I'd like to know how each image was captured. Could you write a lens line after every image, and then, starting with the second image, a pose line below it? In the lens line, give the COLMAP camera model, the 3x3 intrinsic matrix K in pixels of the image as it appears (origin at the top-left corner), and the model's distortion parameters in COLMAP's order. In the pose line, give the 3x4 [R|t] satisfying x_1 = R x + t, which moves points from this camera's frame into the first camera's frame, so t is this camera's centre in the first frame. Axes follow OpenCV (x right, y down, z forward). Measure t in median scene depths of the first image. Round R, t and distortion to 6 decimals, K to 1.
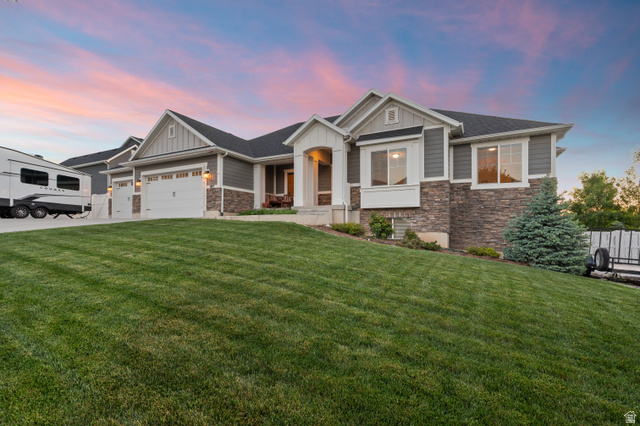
lens RADIAL K [[302.7, 0, 363.8], [0, 302.7, 232.0], [0, 0, 1]] dist [0.000247, 0.000082]
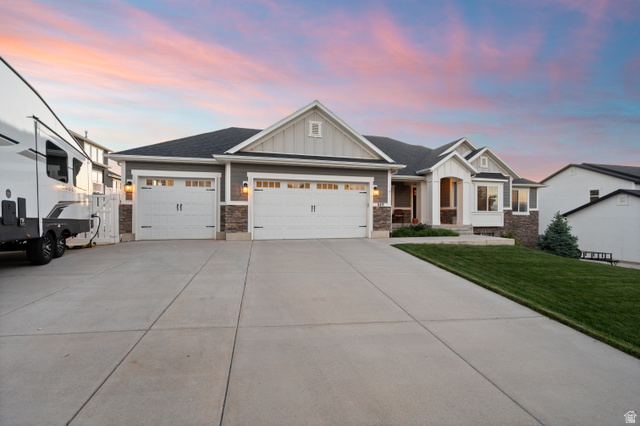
lens RADIAL K [[251.1, 0, 338.8], [0, 251.1, 220.8], [0, 0, 1]] dist [-0.000516, -0.000142]
pose [[0.751940, -0.009328, 0.659165, -1.208380], [0.002954, 0.999938, 0.010781, -0.120027], [-0.659225, -0.006159, 0.751921, 0.556043]]
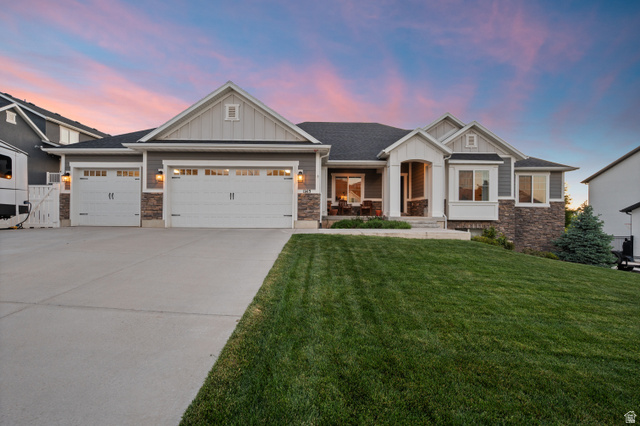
lens RADIAL K [[256.2, 0, 322.6], [0, 256.2, 218.6], [0, 0, 1]] dist [-0.011273, 0.000130]
pose [[0.885382, 0.001164, 0.464862, -0.863740], [-0.002761, 0.999992, 0.002755, -0.085872], [-0.464856, -0.003723, 0.885379, 0.396439]]
